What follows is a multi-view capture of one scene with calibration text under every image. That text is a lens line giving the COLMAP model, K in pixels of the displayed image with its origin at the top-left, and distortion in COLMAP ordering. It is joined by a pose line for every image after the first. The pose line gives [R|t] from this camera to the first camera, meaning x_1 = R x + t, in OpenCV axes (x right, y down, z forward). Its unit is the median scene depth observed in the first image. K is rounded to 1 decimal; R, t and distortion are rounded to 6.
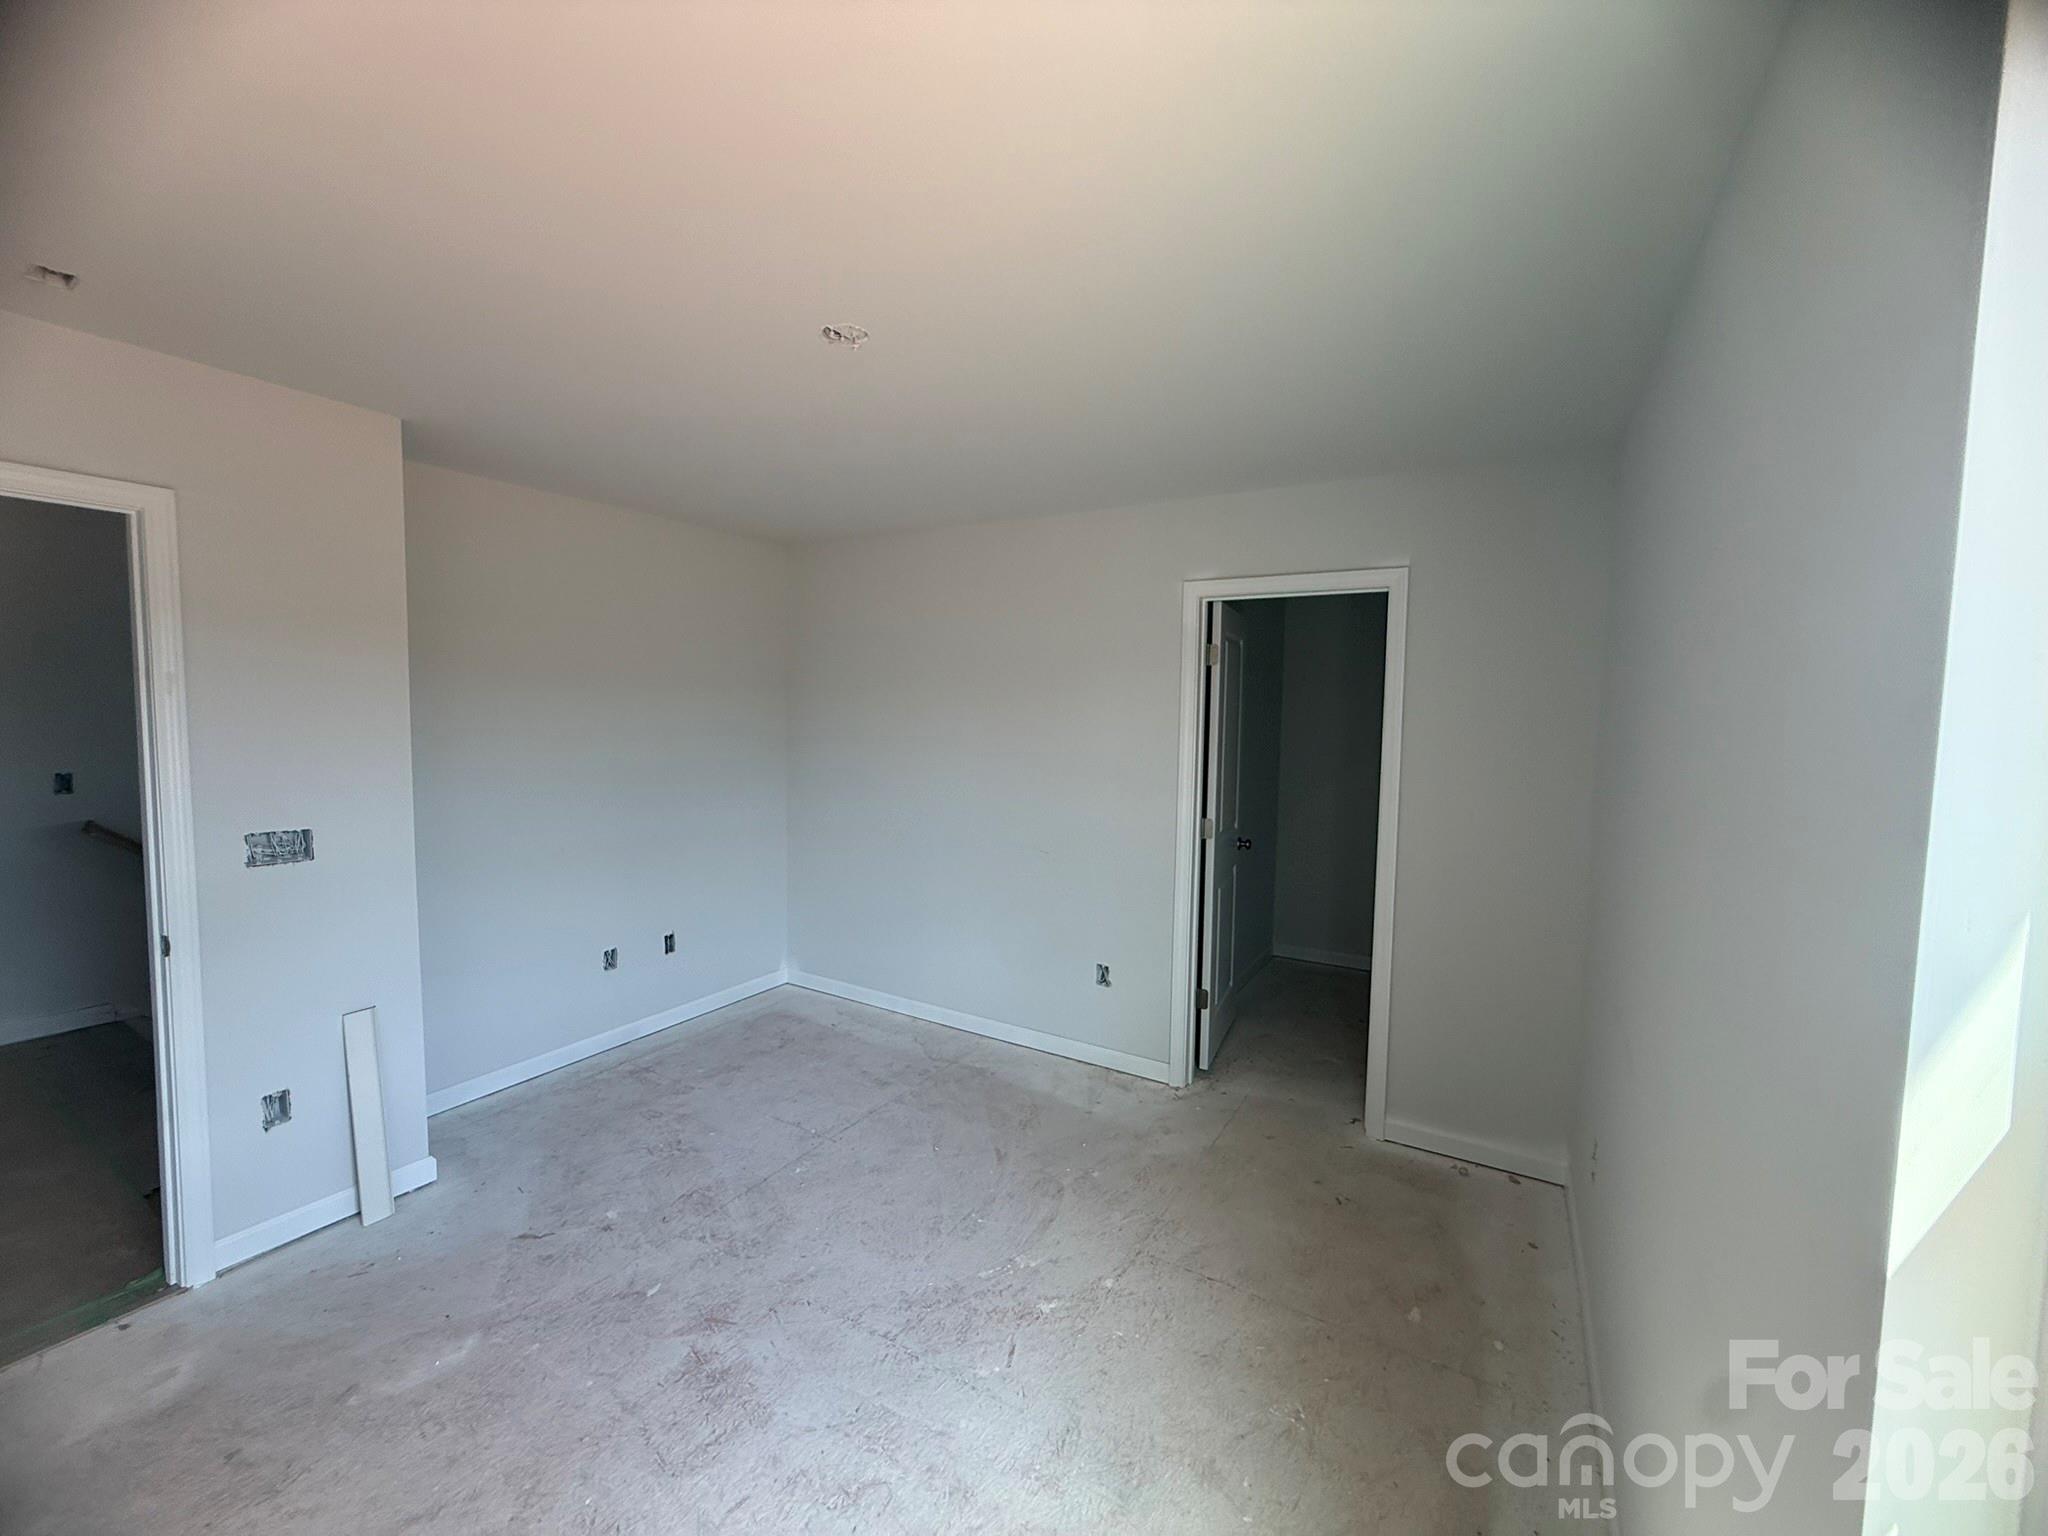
lens RADIAL K [[822.4, 0, 1013.5], [0, 822.4, 763.1], [0, 0, 1]] dist [0.003680, 0.001010]
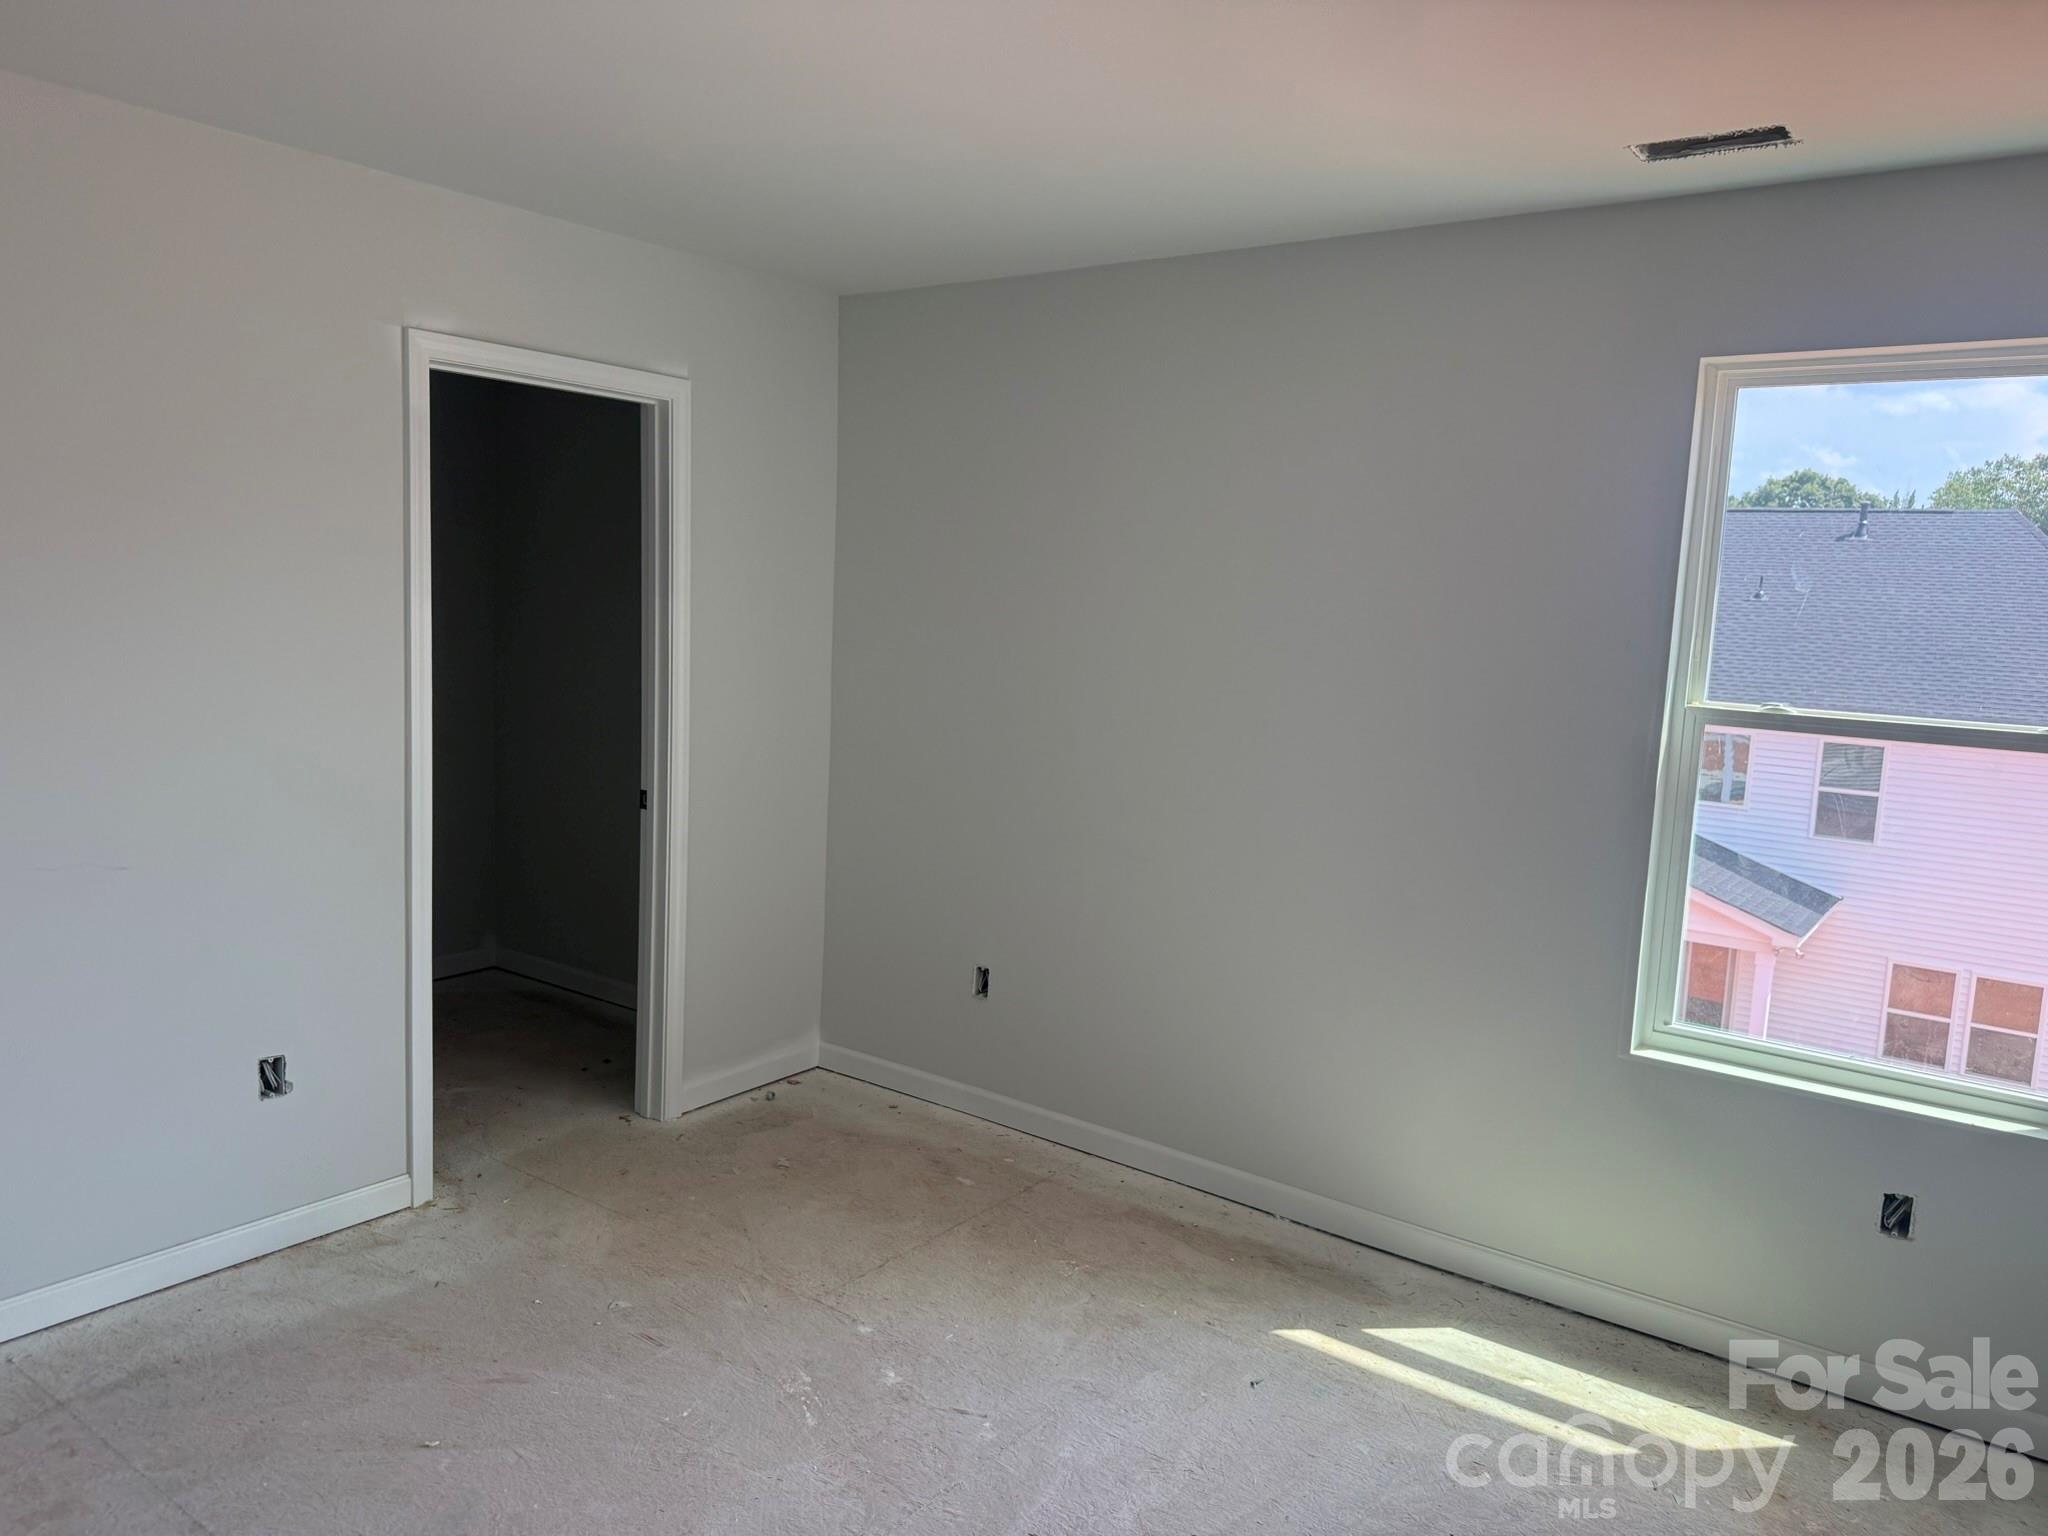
lens RADIAL K [[1460.3, 0, 1024.4], [0, 1460.3, 750.5], [0, 0, 1]] dist [0.048385, -0.057755]
pose [[0.100258, -0.121789, 0.987480, -0.868337], [0.028230, 0.992429, 0.119533, -0.045783], [-0.994561, 0.015893, 0.102937, 0.530772]]
